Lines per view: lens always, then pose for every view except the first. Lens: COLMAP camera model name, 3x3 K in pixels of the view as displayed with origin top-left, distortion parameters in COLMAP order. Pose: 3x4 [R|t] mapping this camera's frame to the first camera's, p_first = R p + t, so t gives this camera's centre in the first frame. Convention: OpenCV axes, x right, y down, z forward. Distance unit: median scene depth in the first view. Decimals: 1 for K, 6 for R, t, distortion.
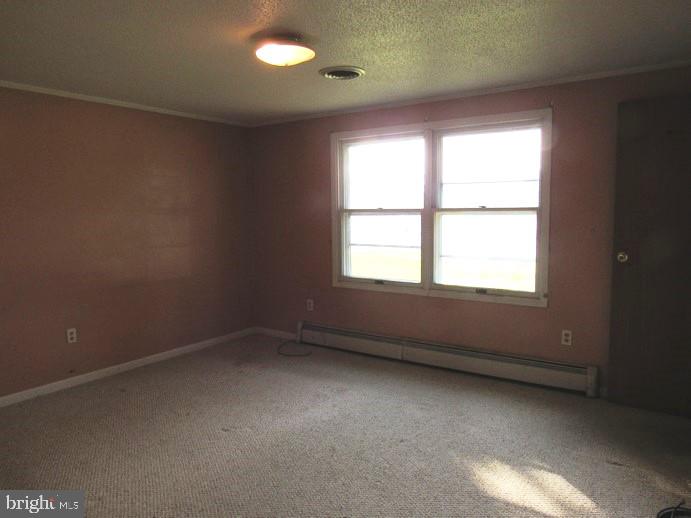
lens RADIAL K [[492.4, 0, 345.5], [0, 492.4, 259.0], [0, 0, 1]] dist [-0.026784, -0.001303]
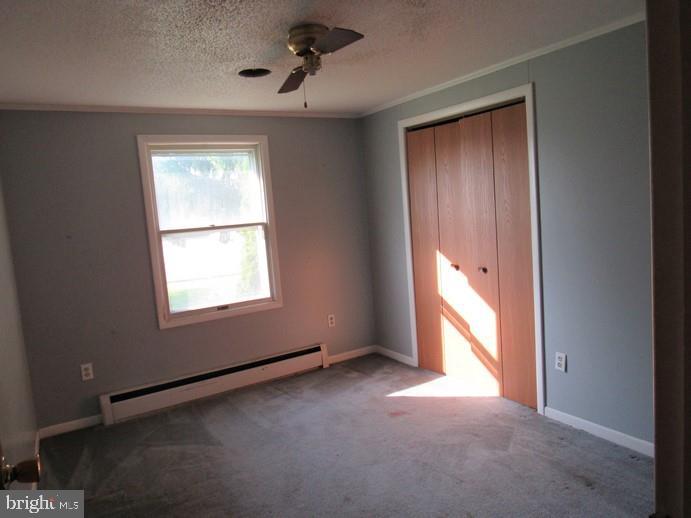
lens RADIAL K [[483.6, 0, 345.5], [0, 483.6, 259.0], [0, 0, 1]] dist [-0.024951, -0.000502]
pose [[0.409722, -0.106822, 0.905934, -0.588341], [0.169606, 0.984724, 0.039406, -0.034672], [-0.896304, 0.137506, 0.421581, 0.393378]]
